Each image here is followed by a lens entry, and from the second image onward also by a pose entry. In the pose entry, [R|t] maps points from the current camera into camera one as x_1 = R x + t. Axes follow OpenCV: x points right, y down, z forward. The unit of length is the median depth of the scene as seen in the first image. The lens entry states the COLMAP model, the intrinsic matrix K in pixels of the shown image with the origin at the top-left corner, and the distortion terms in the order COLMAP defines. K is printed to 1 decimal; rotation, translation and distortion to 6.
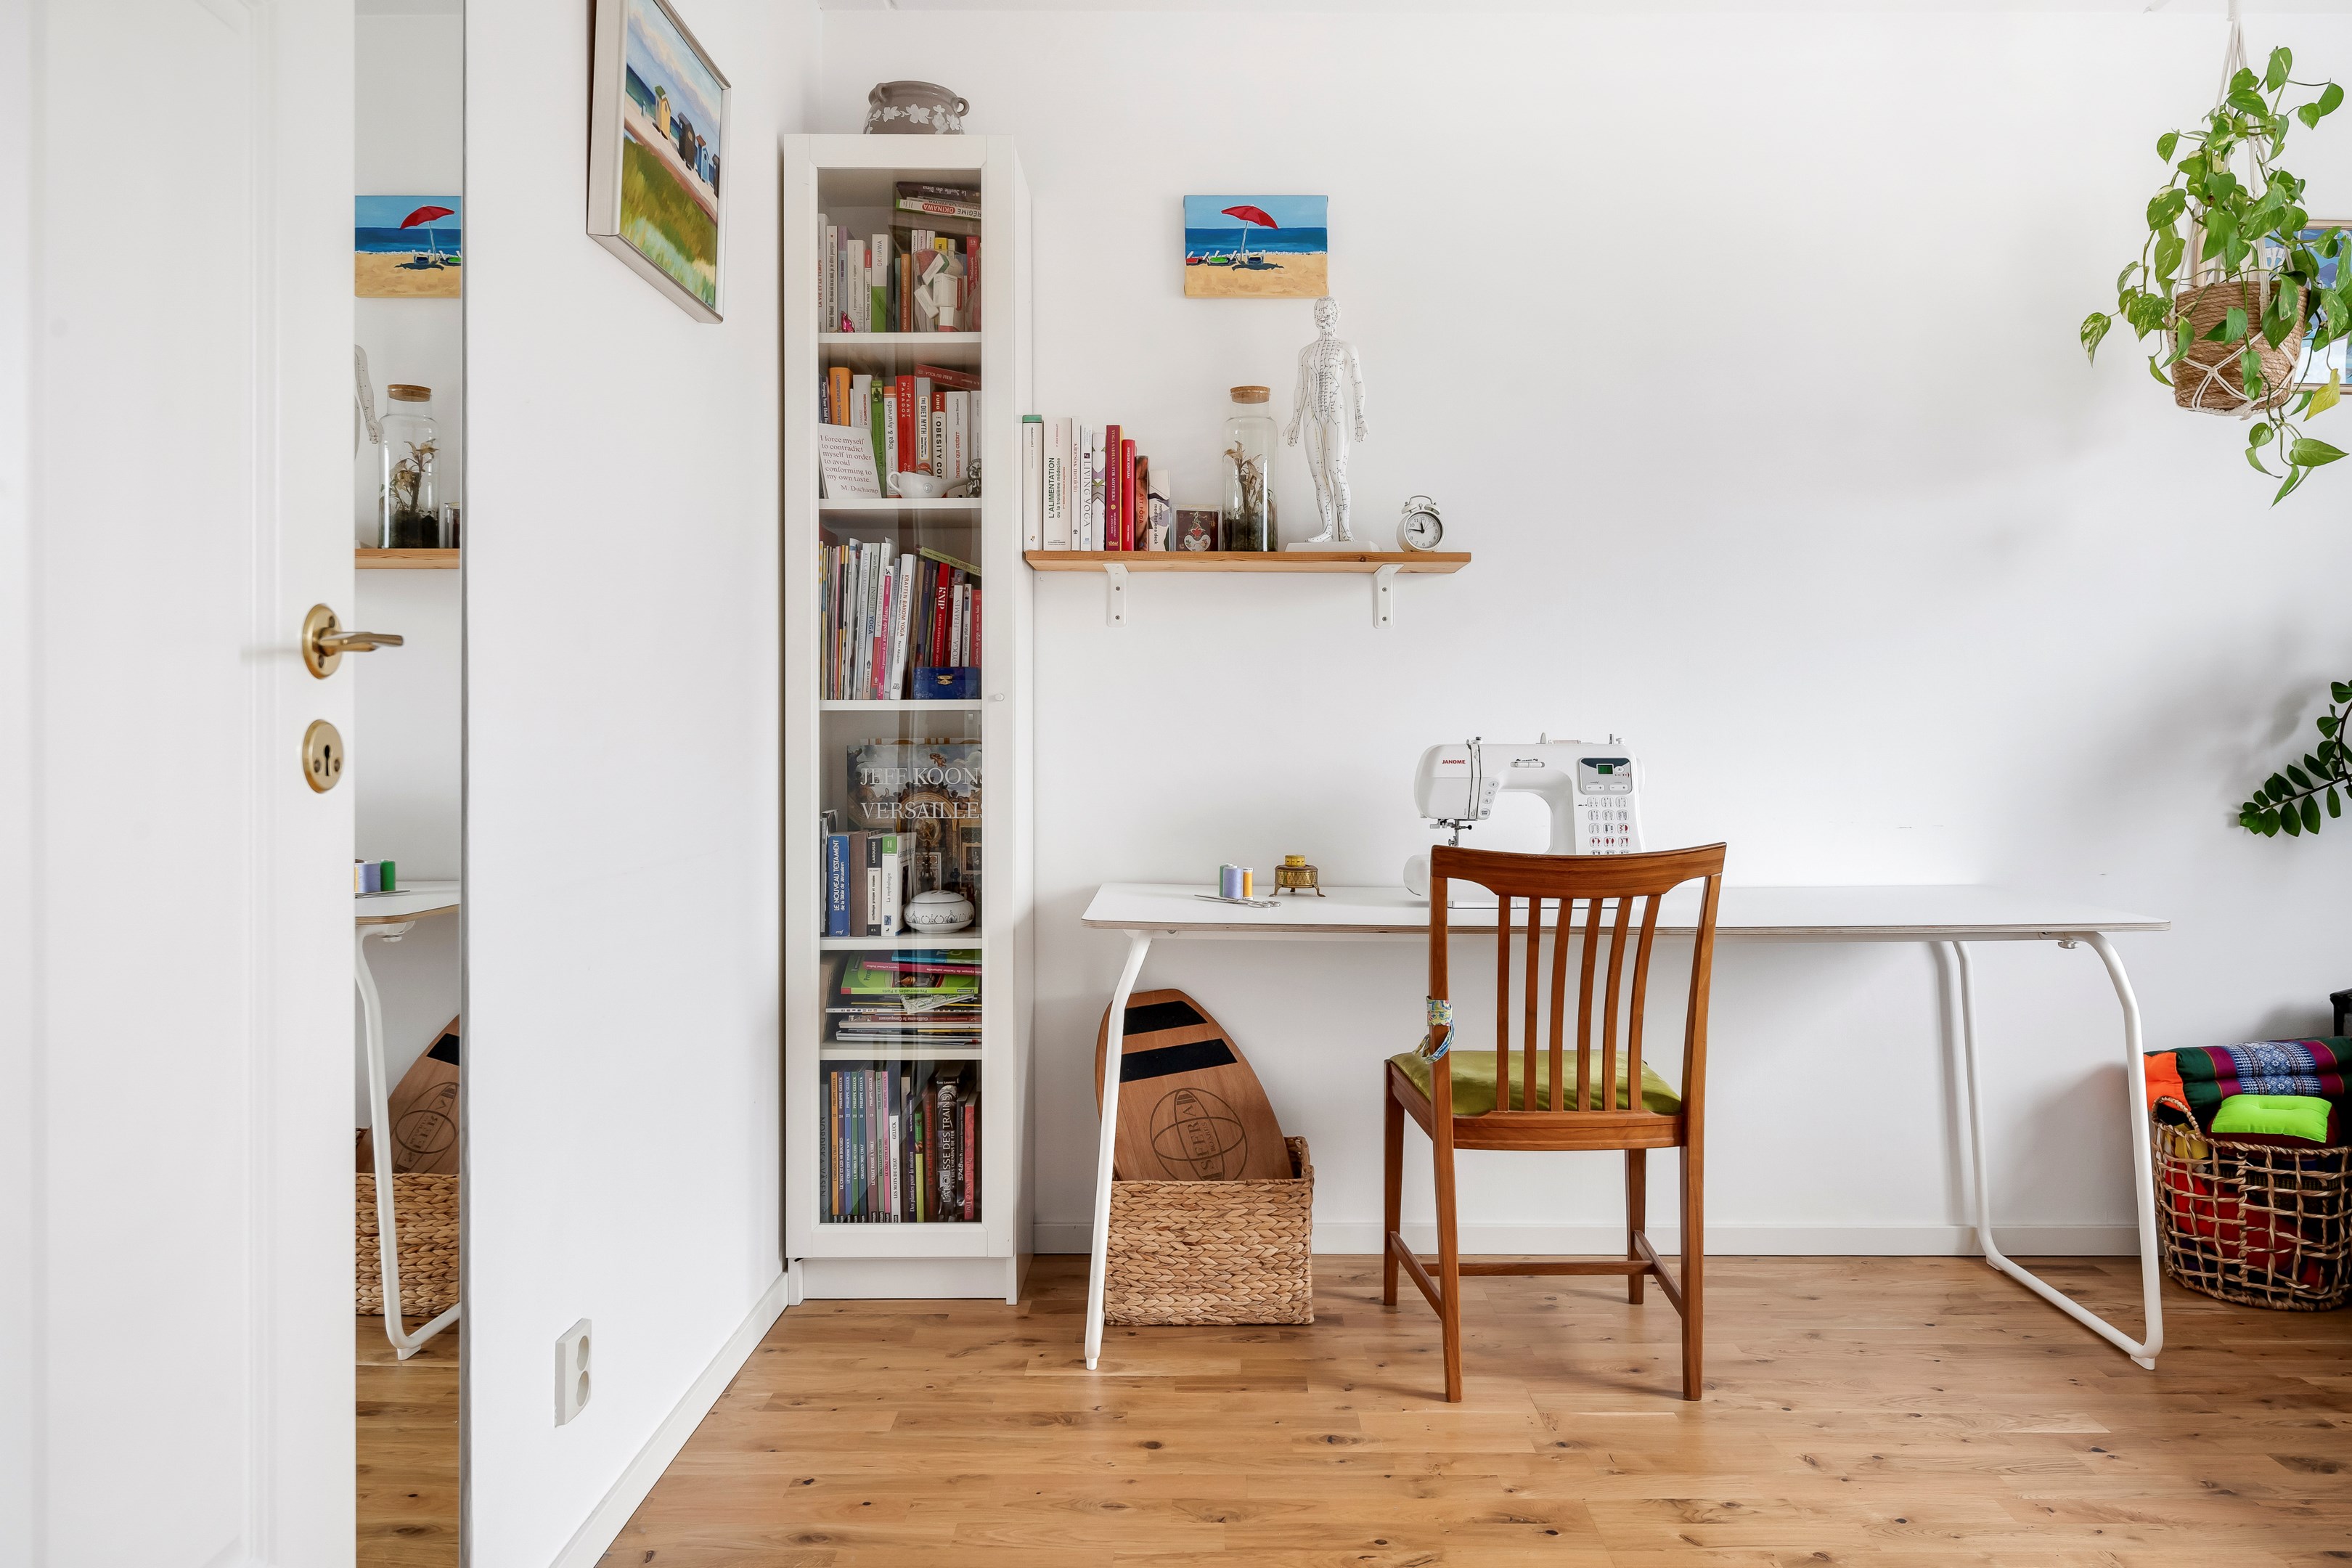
lens RADIAL K [[1414.1, 0, 1173.0], [0, 1414.1, 737.4], [0, 0, 1]] dist [0.005562, -0.005015]
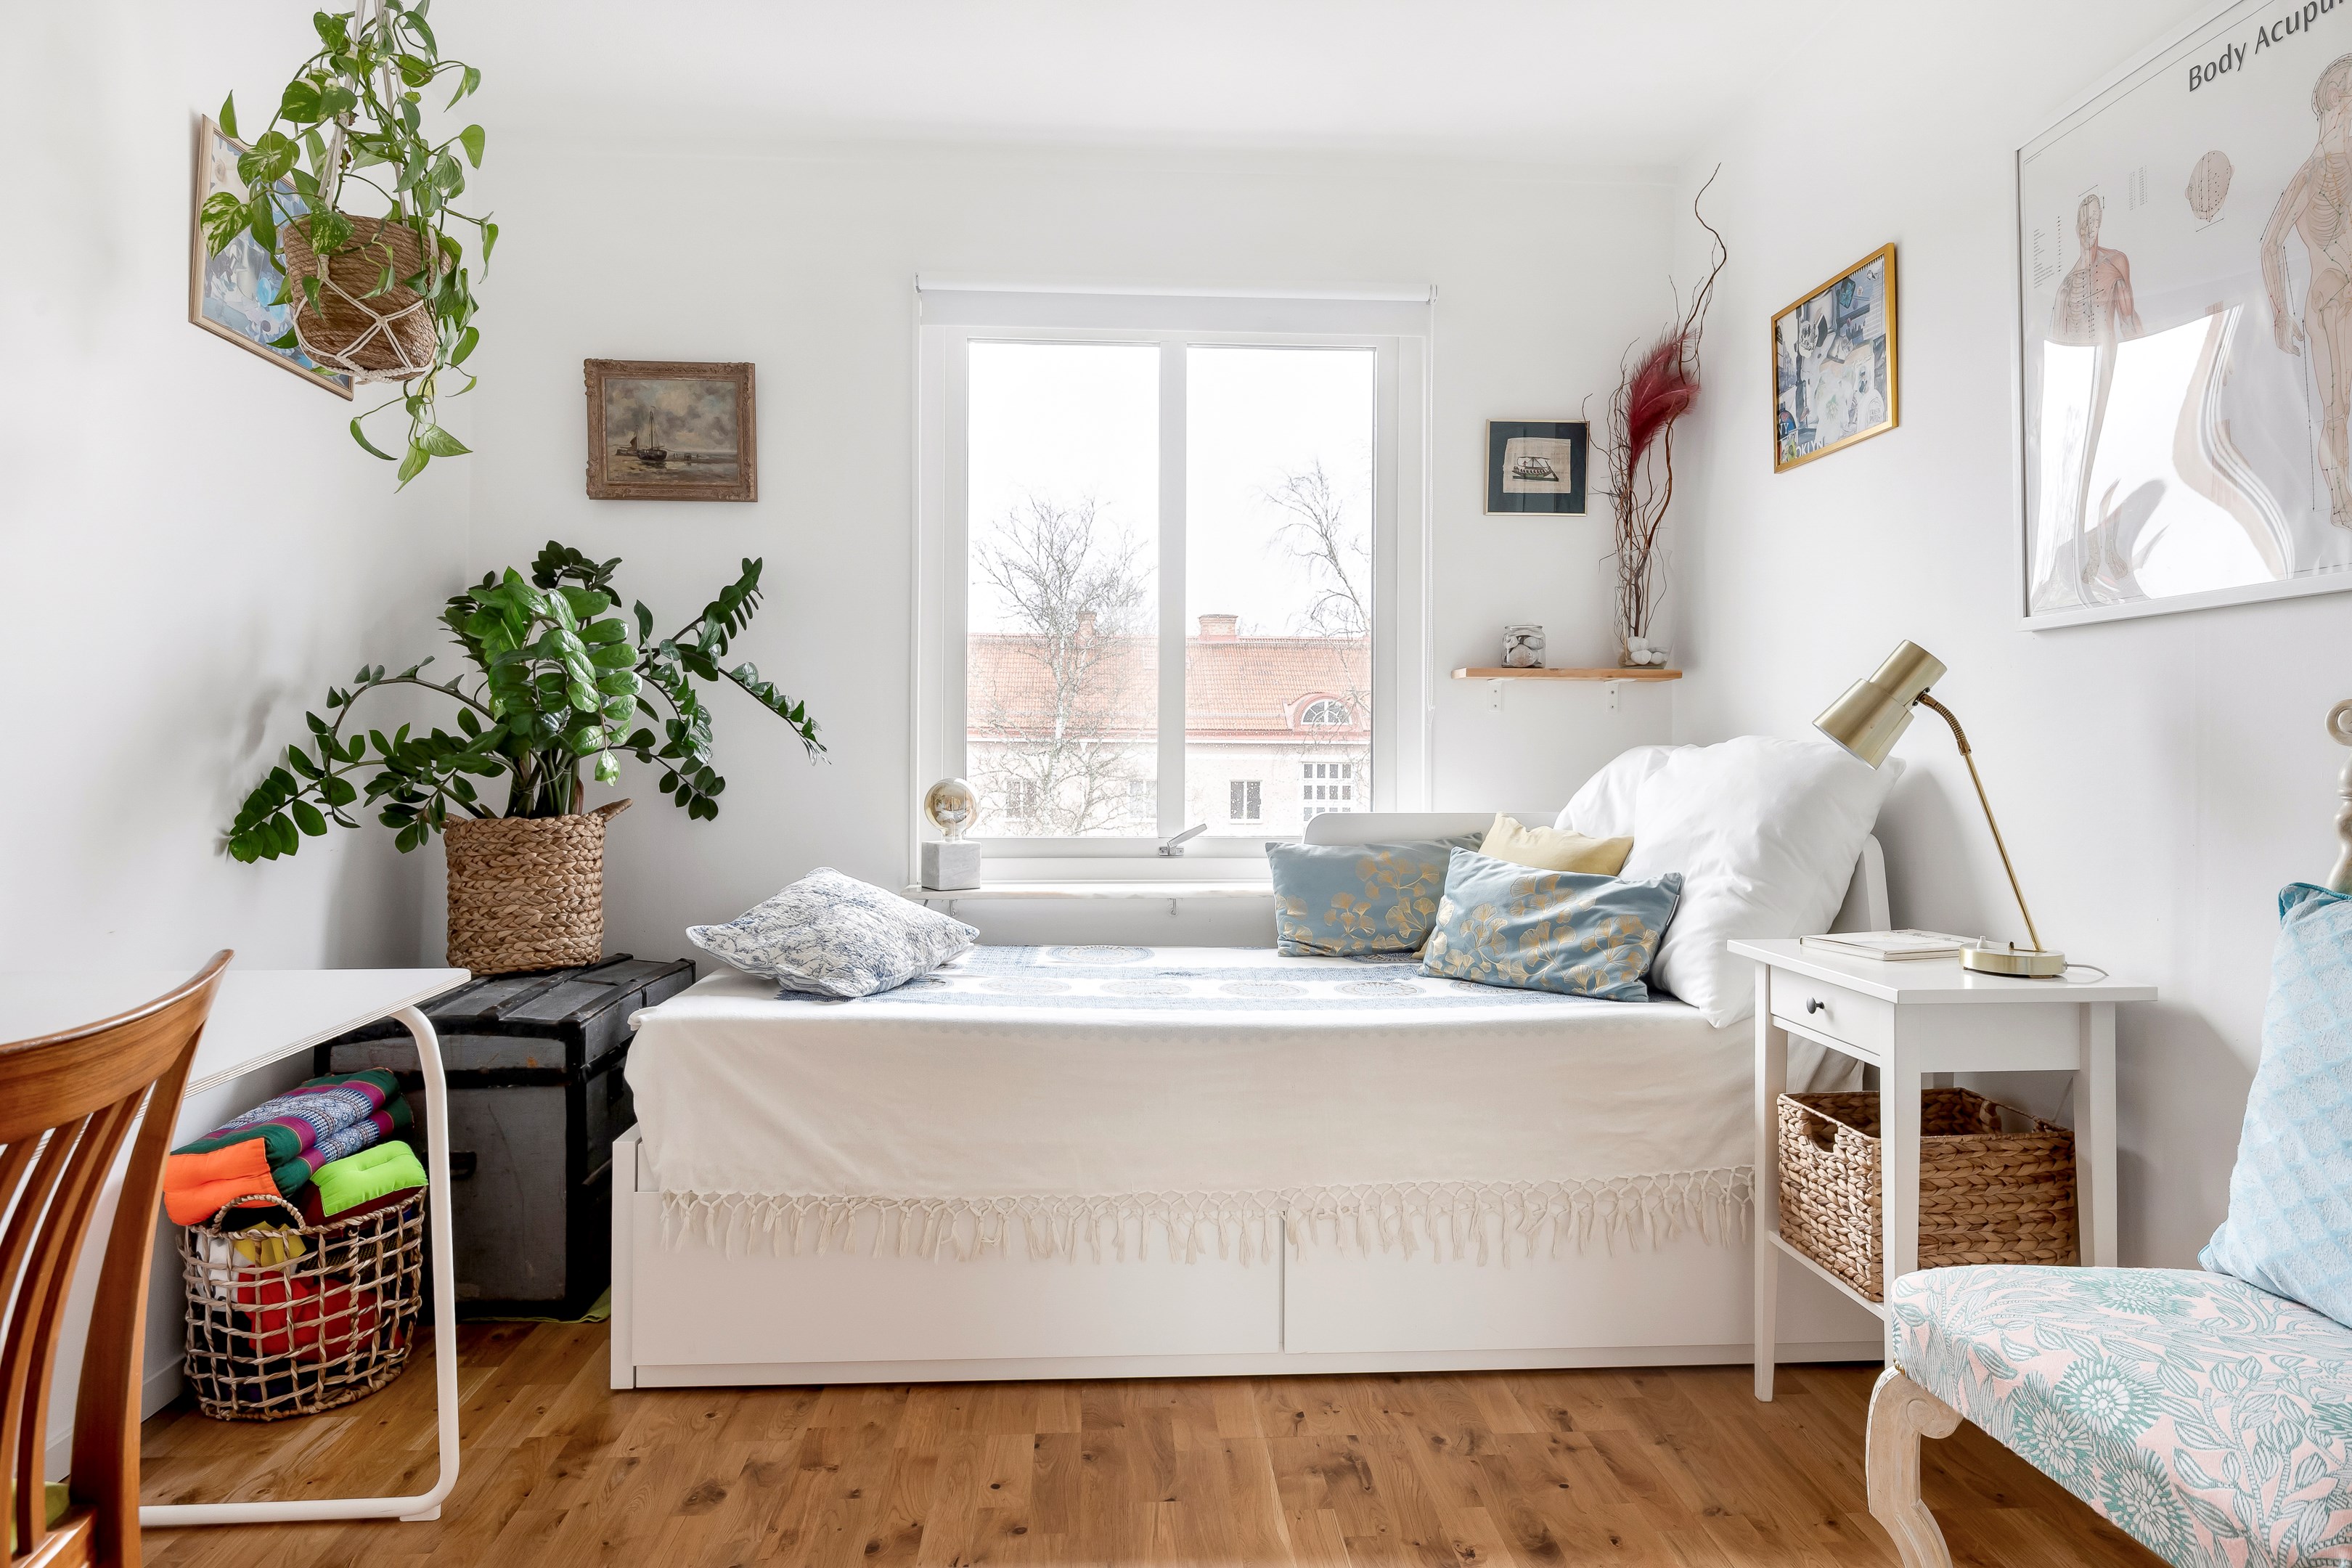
lens RADIAL K [[1414.1, 0, 1173.0], [0, 1414.1, 737.4], [0, 0, 1]] dist [0.005562, -0.005015]
pose [[-0.061150, 0.004665, 0.998118, -0.141909], [-0.002185, 0.999986, -0.004808, -0.004154], [-0.998126, -0.002475, -0.061139, 0.554263]]
